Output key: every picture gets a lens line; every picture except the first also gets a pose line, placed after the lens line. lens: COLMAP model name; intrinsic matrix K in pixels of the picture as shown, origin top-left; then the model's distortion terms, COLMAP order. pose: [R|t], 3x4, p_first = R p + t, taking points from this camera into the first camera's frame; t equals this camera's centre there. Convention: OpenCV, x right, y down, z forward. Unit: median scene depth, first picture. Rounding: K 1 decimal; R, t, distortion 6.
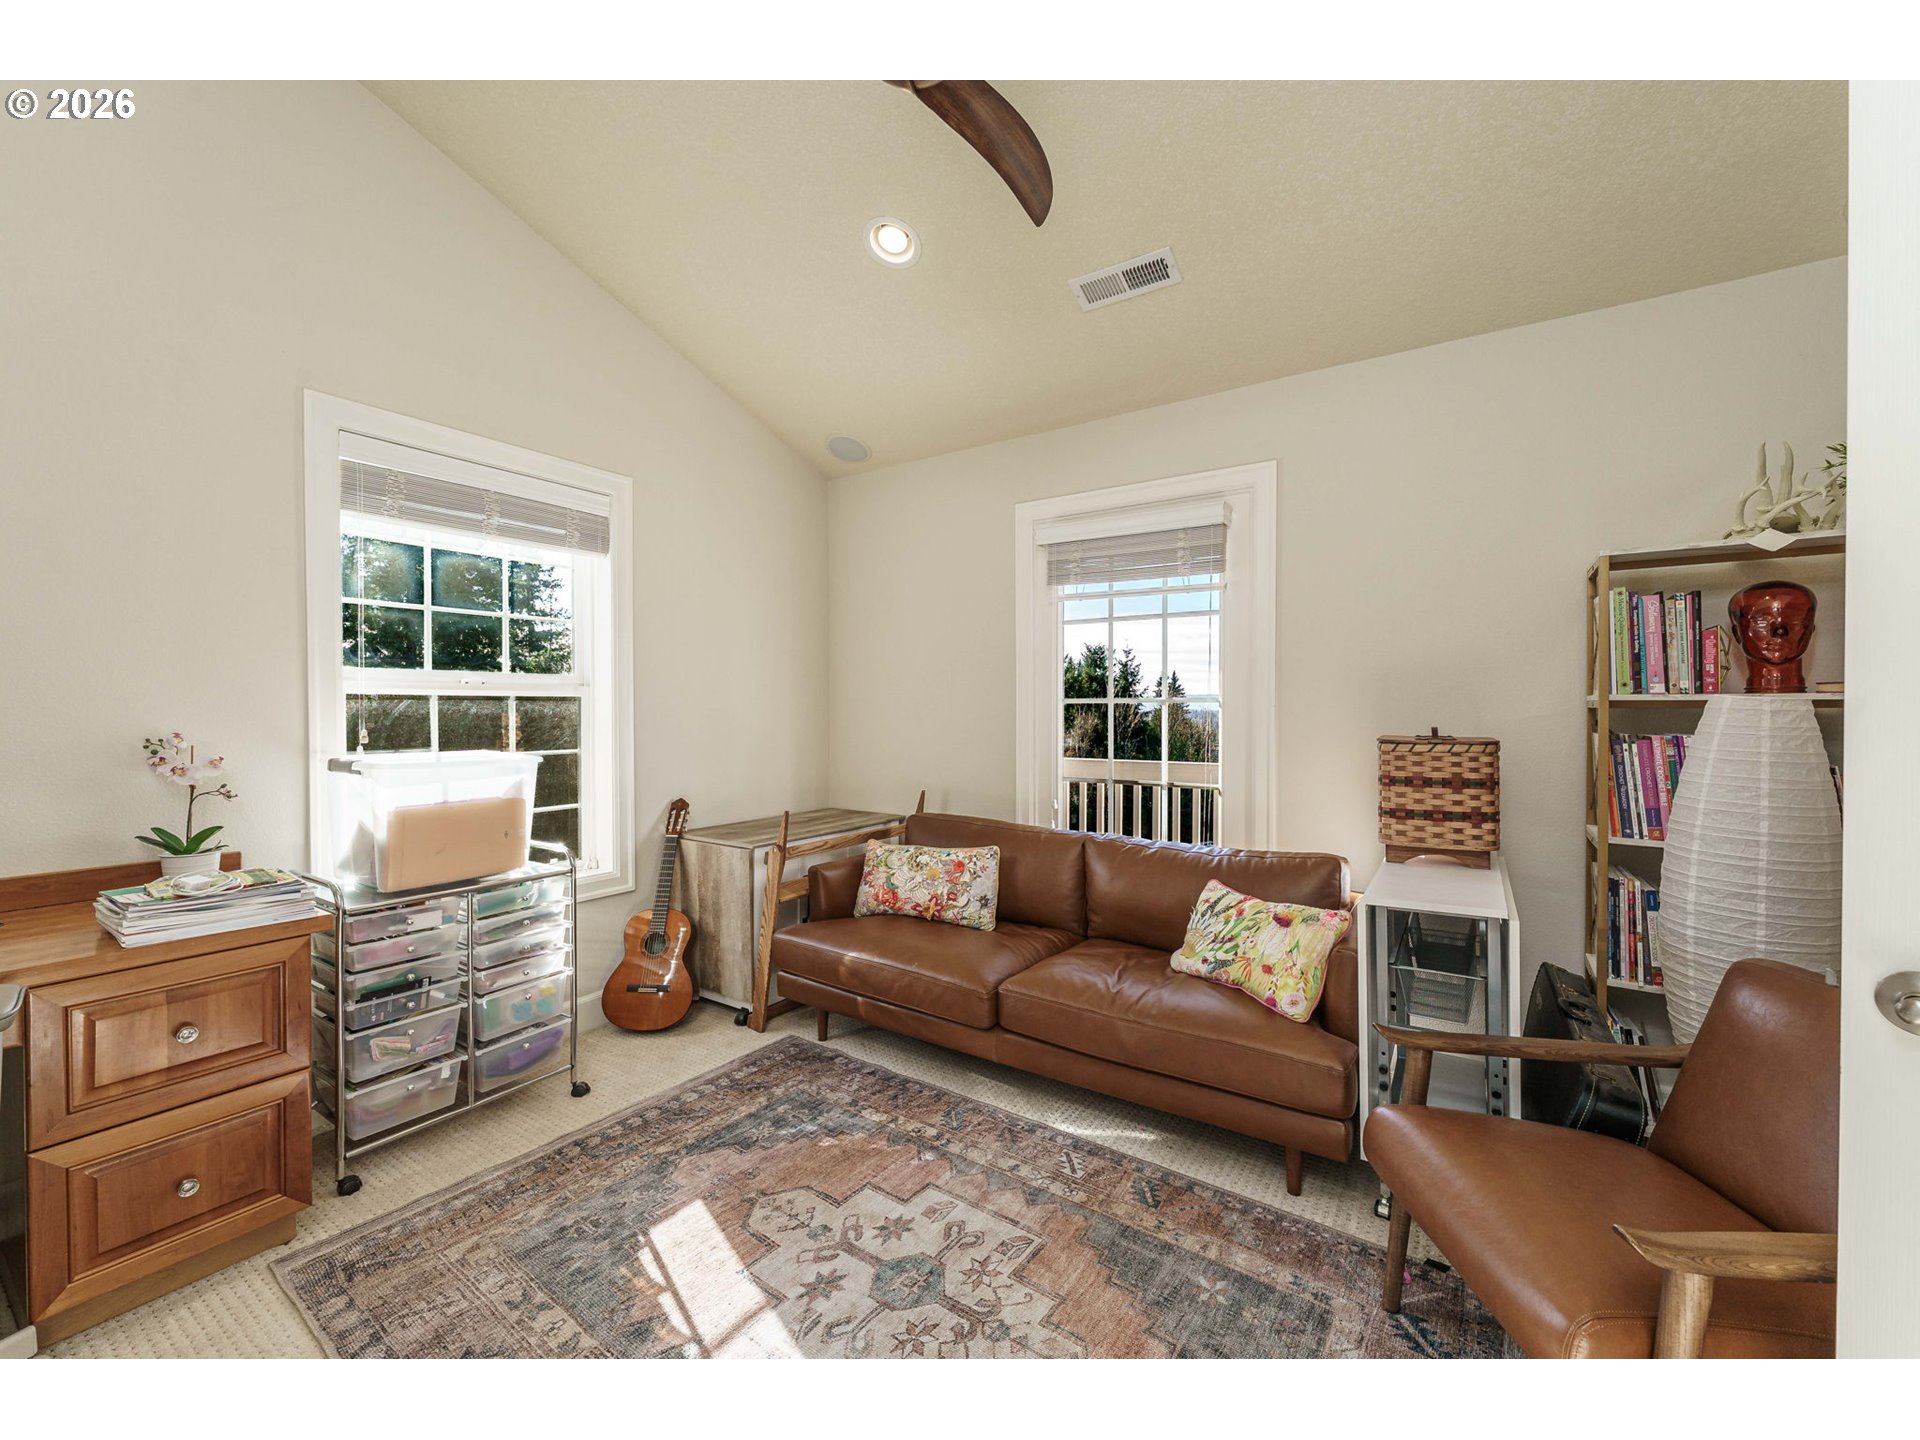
lens RADIAL K [[772.4, 0, 960.0], [0, 772.4, 720.0], [0, 0, 1]] dist [-0.000240, 0.000264]
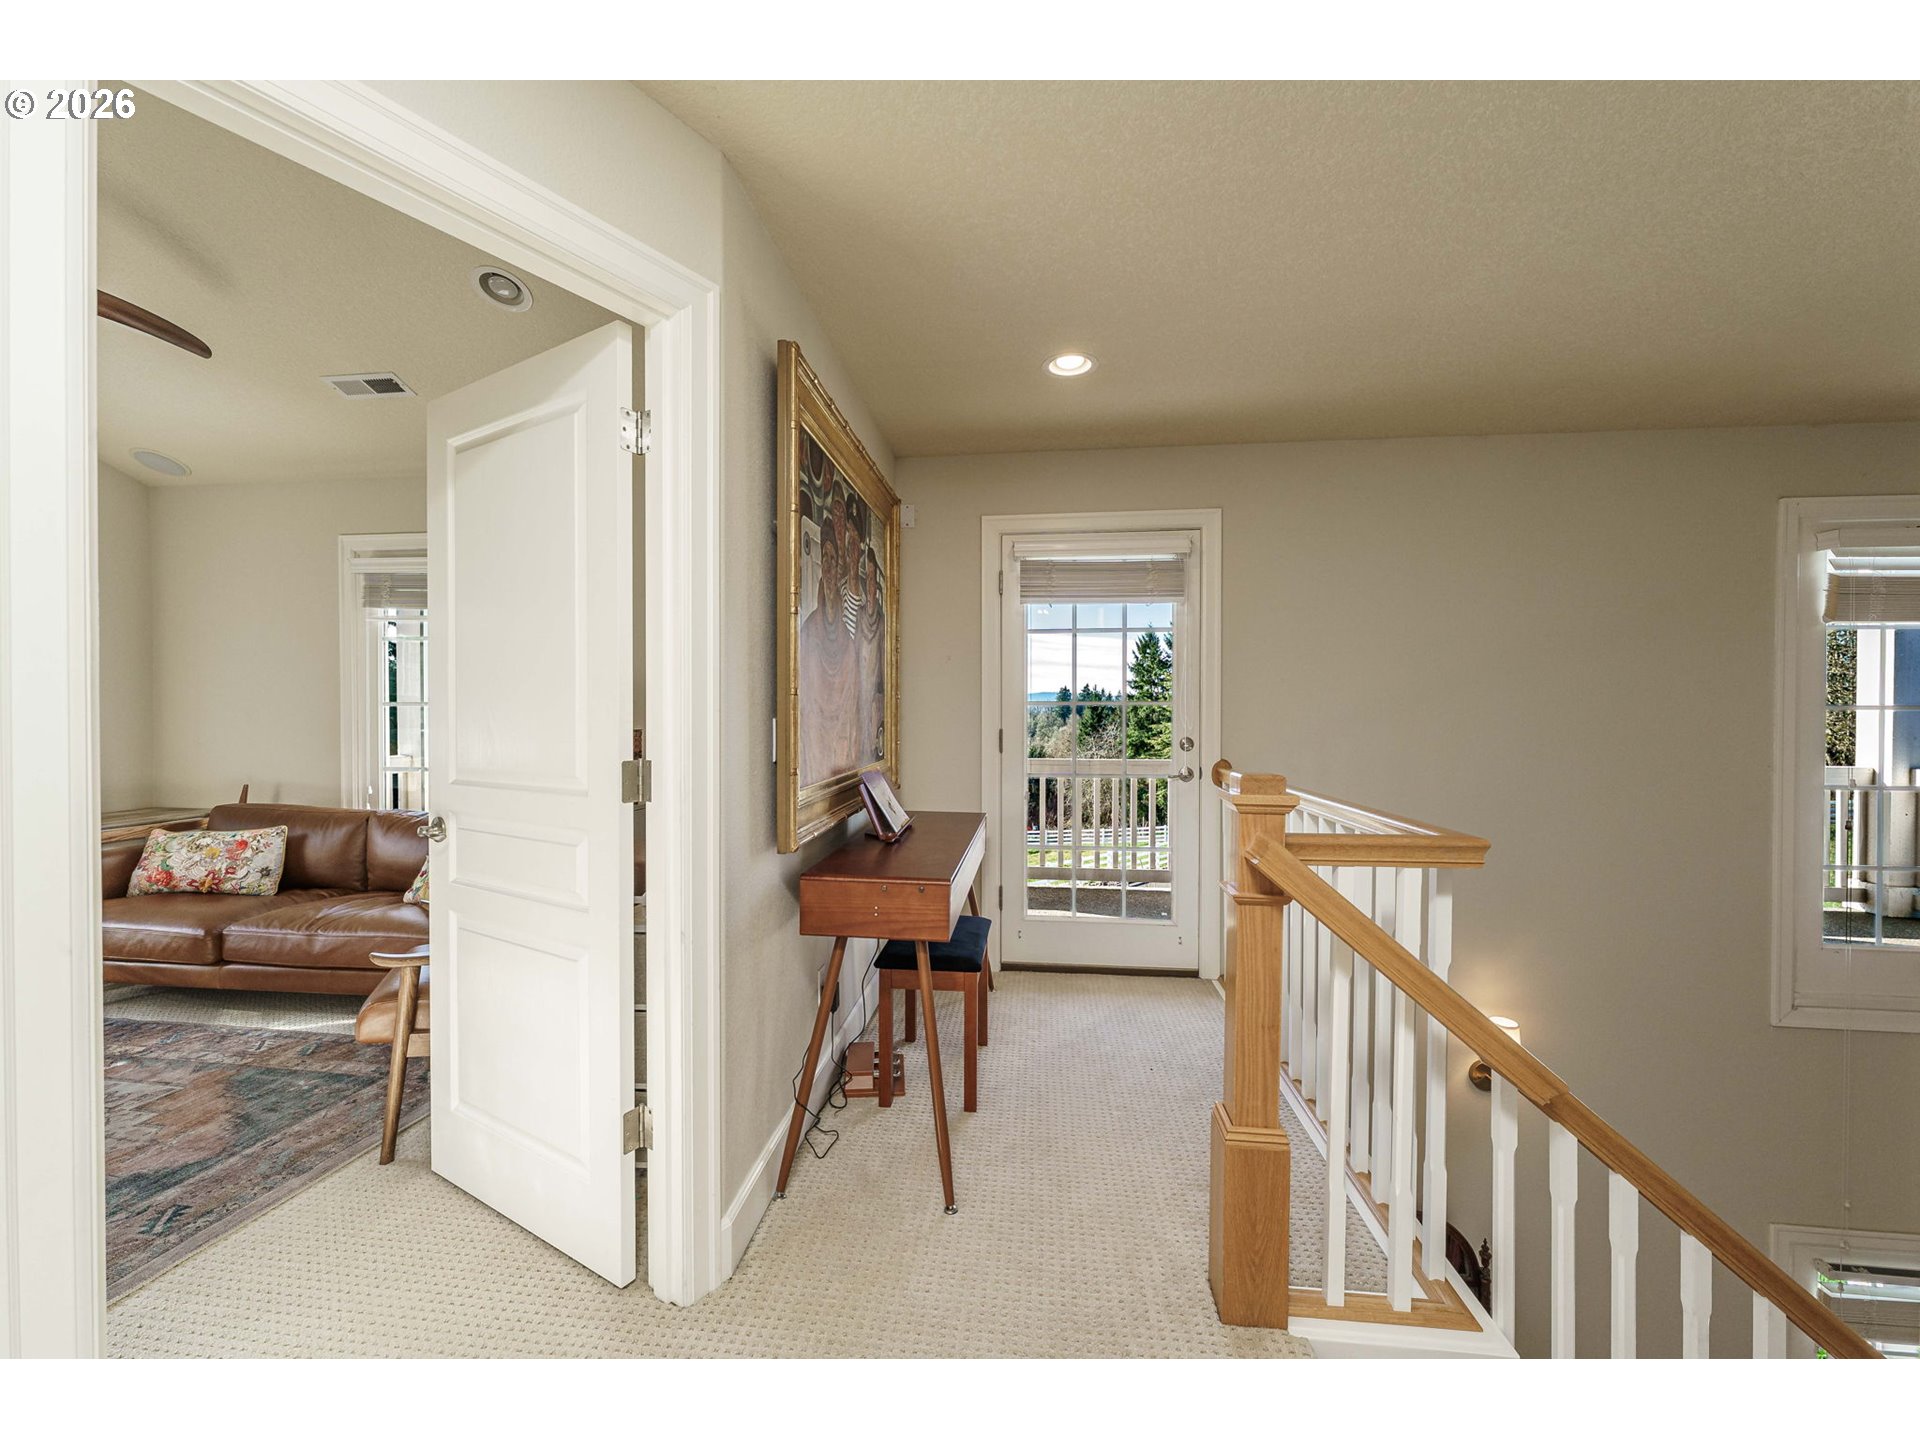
lens RADIAL K [[772.4, 0, 960.0], [0, 772.4, 720.0], [0, 0, 1]] dist [-0.000240, 0.000264]
pose [[0.888881, -0.003009, 0.458127, 0.435907], [0.002215, 0.999995, 0.002271, -0.000317], [-0.458132, -0.001004, 0.888884, -0.548012]]
